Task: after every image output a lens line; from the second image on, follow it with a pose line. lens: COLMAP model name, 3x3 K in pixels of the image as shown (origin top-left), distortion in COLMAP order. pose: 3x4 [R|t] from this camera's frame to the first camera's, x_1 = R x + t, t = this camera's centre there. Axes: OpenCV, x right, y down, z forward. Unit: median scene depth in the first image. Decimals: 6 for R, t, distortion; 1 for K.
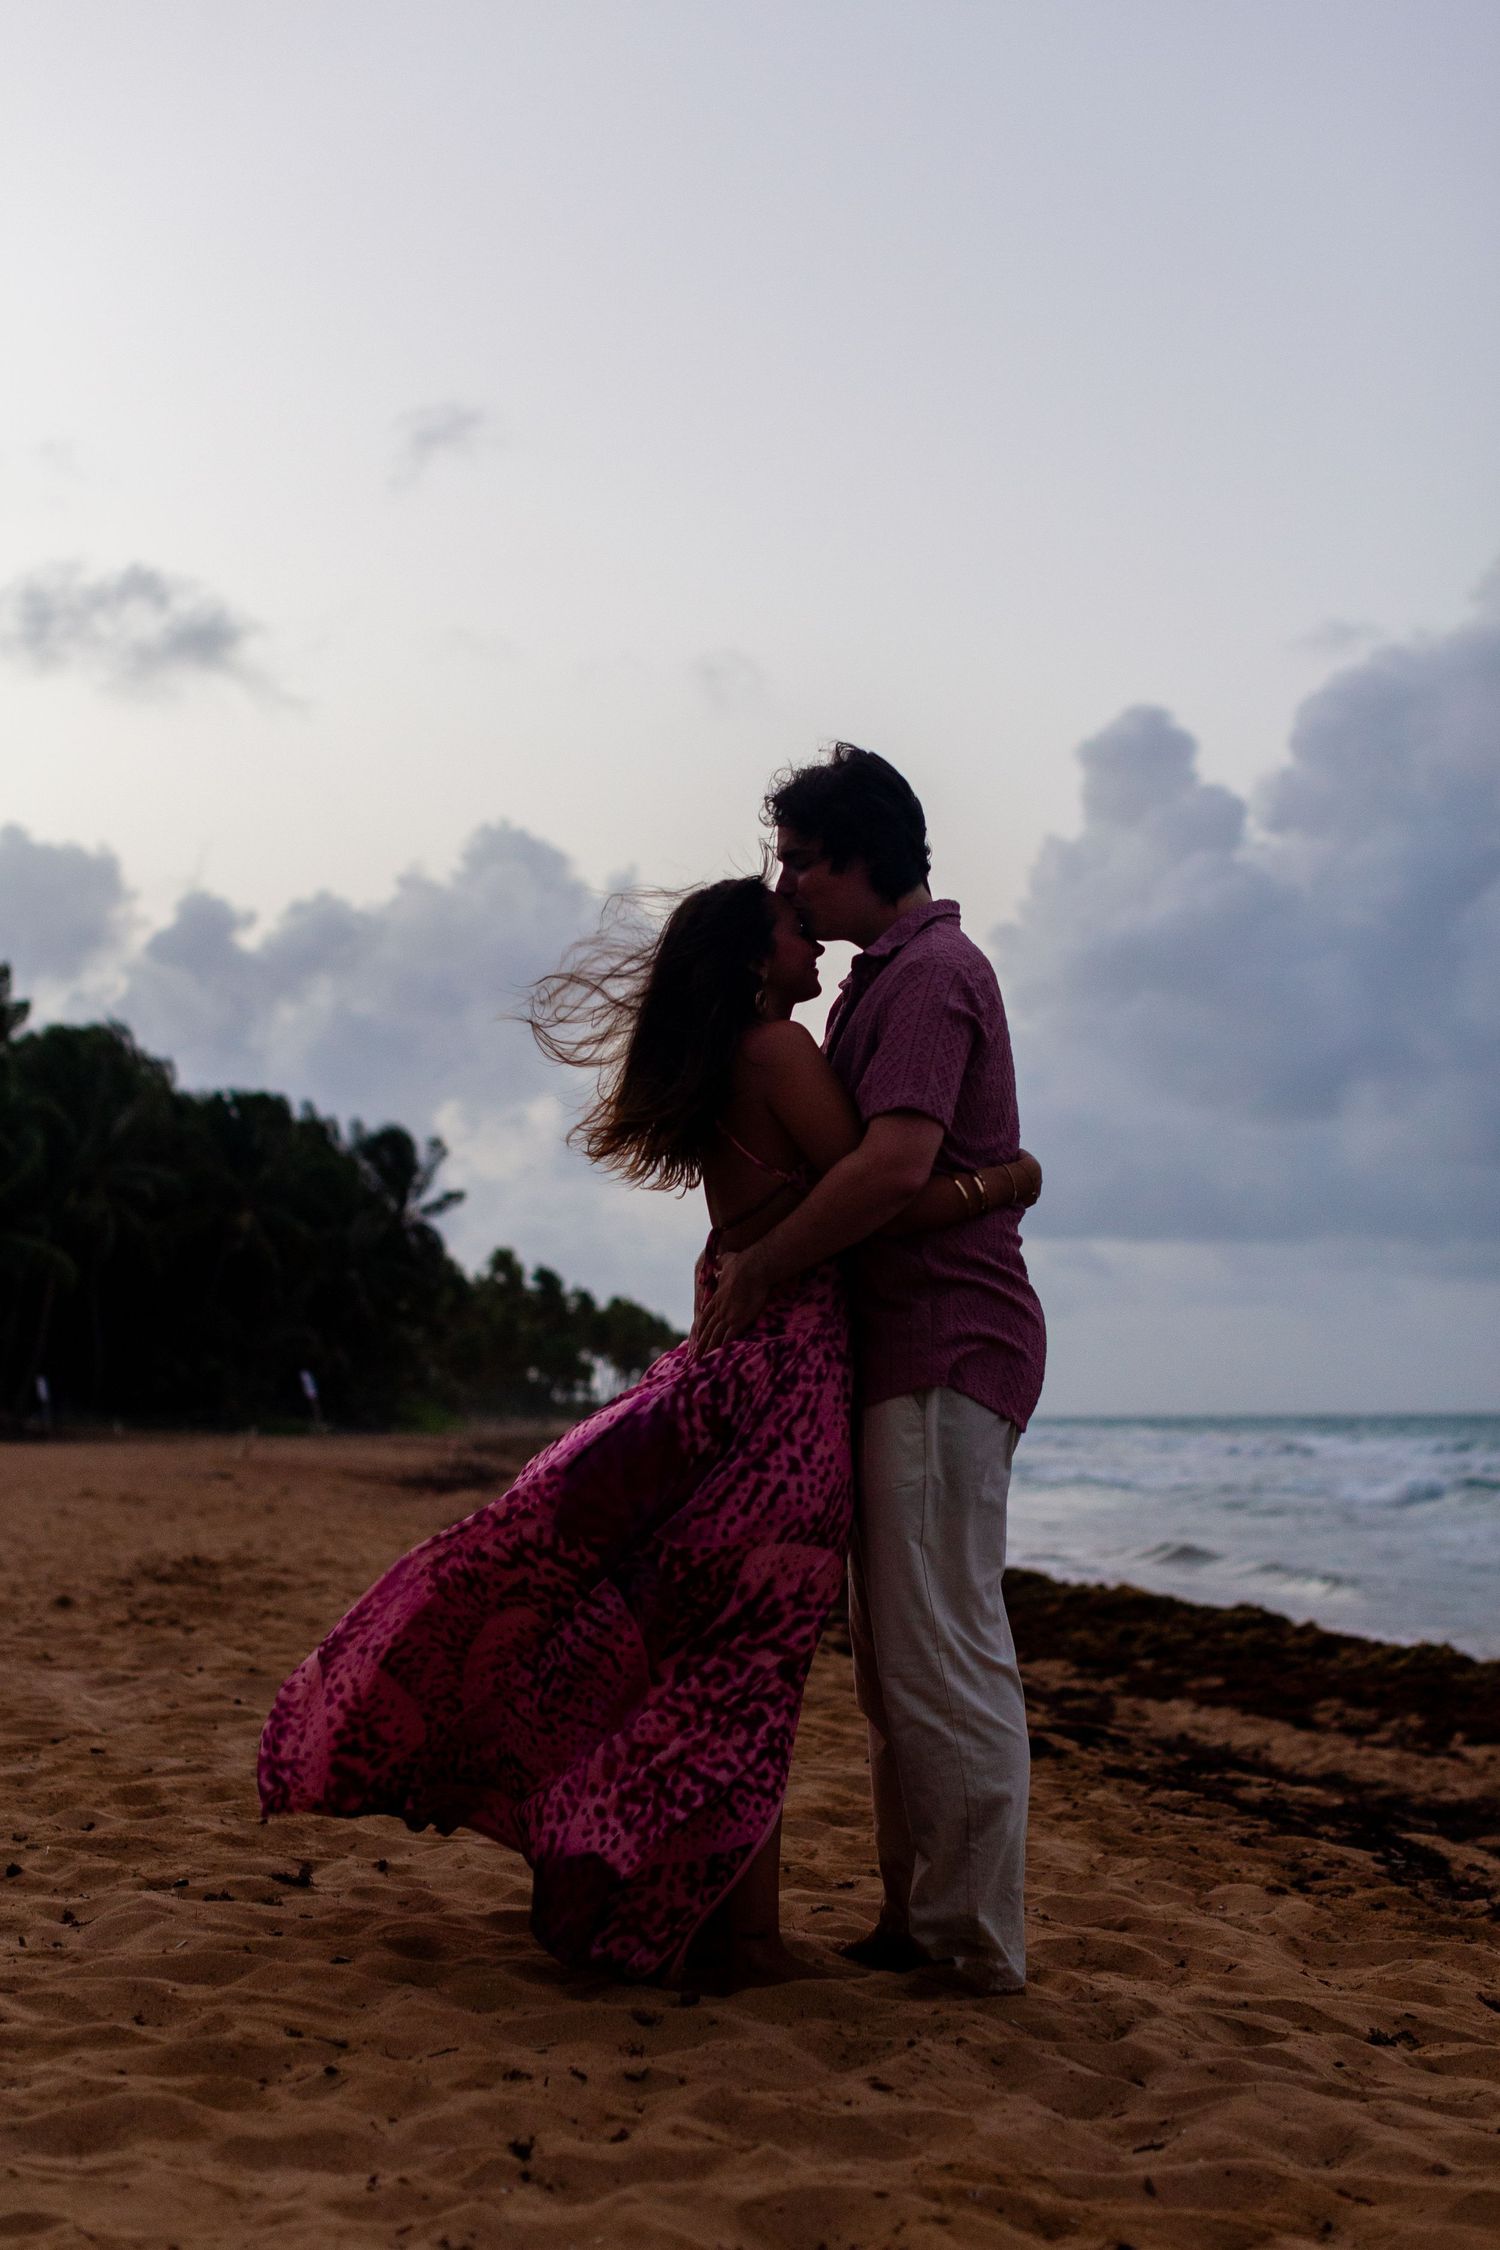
lens RADIAL K [[3239.5, 0, 733.8], [0, 3239.5, 1053.2], [0, 0, 1]] dist [-0.000012, 0.018929]
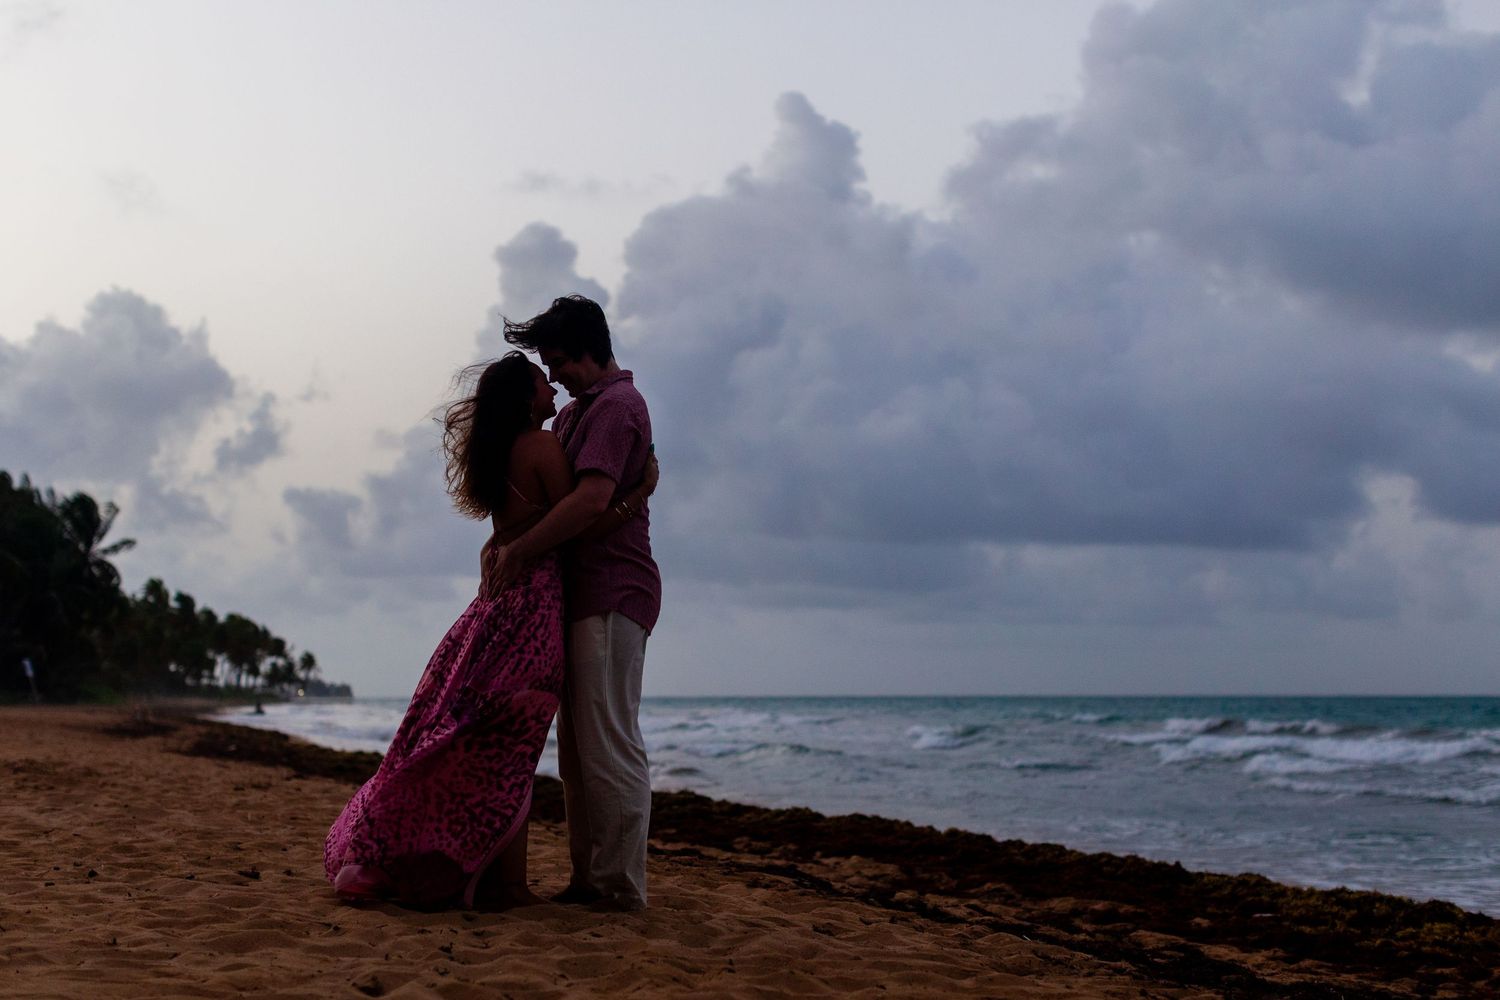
lens RADIAL K [[2159.7, 0, 750.0], [0, 2159.7, 500.0], [0, 0, 1]] dist [-0.000012, 0.018929]
pose [[0.980422, 0.021001, 0.195786, -0.114563], [-0.025178, 0.999505, 0.018870, 0.006213], [-0.195293, -0.023430, 0.980465, -0.323341]]
